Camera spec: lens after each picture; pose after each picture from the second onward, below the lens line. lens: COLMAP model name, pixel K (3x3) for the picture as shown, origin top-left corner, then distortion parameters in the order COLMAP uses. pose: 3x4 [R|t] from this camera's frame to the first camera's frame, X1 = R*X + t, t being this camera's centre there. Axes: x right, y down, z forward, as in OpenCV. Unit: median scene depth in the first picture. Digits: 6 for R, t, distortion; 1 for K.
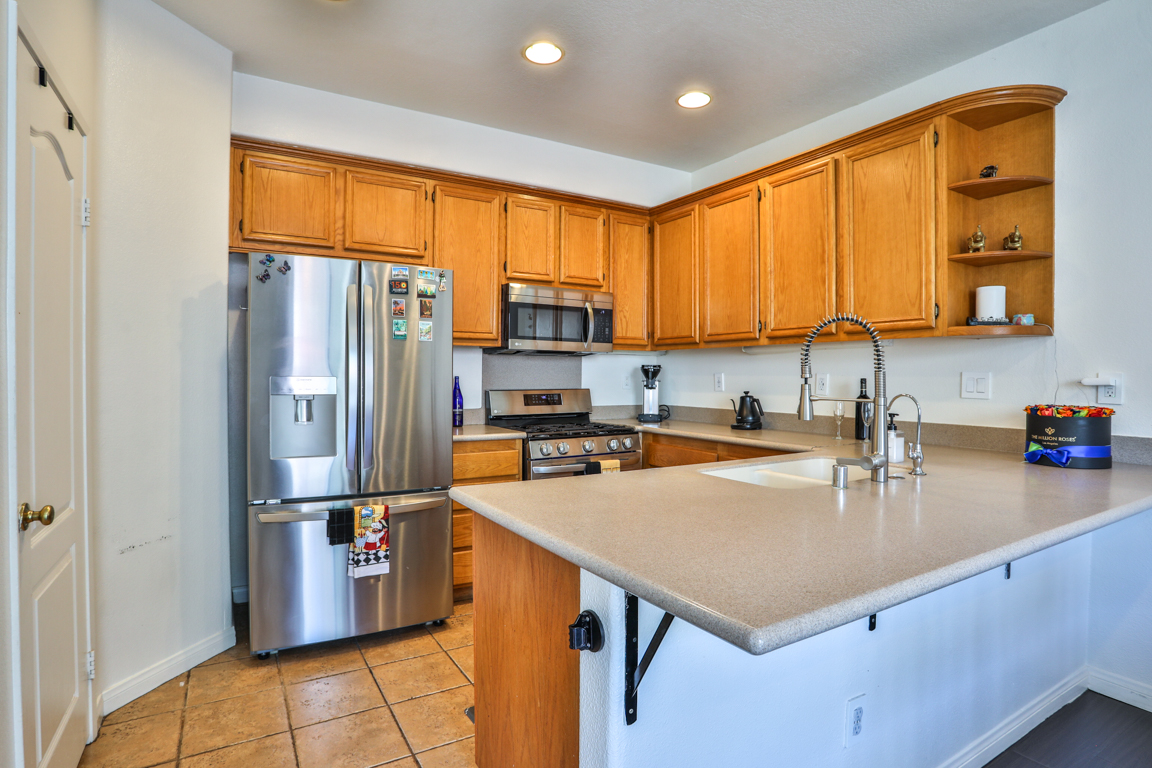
lens RADIAL K [[595.0, 0, 570.5], [0, 595.0, 380.3], [0, 0, 1]] dist [-0.074777, 0.030379]
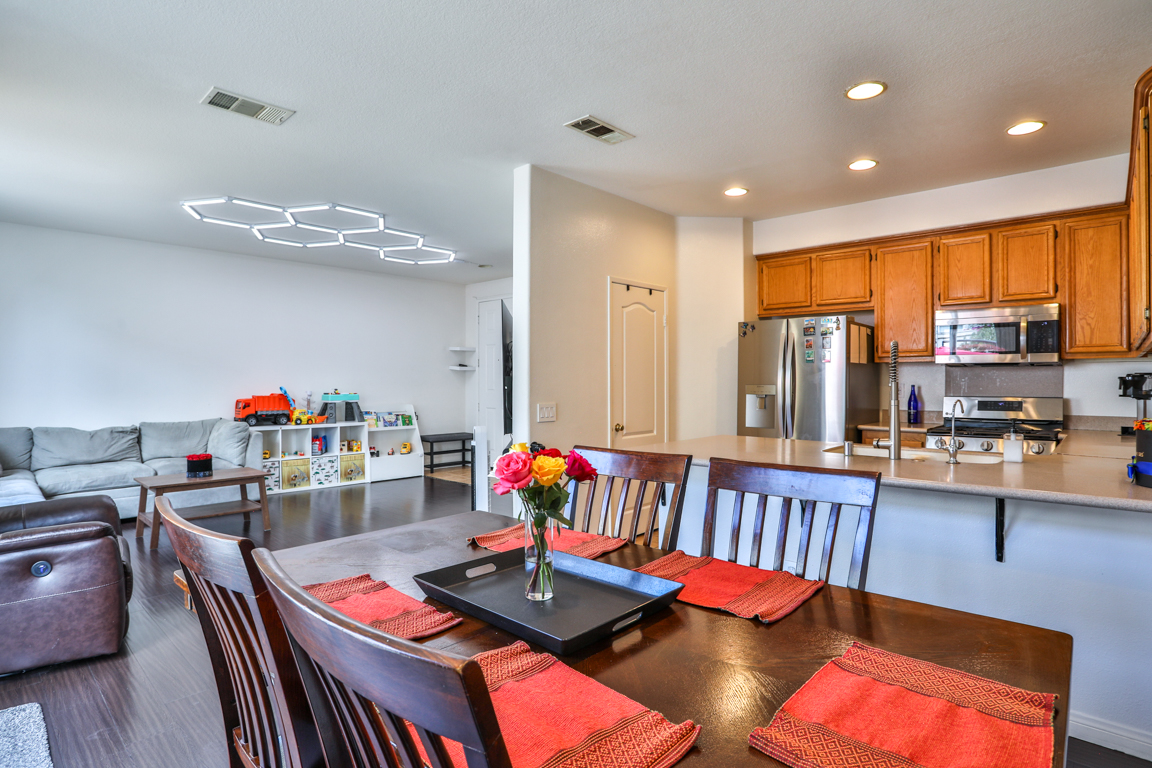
lens RADIAL K [[595.0, 0, 570.5], [0, 595.0, 380.3], [0, 0, 1]] dist [-0.074777, 0.030379]
pose [[0.280411, -0.004513, -0.959869, 0.960604], [-0.008085, 0.999942, -0.007064, -0.001598], [0.959846, 0.009742, 0.280358, -0.097267]]
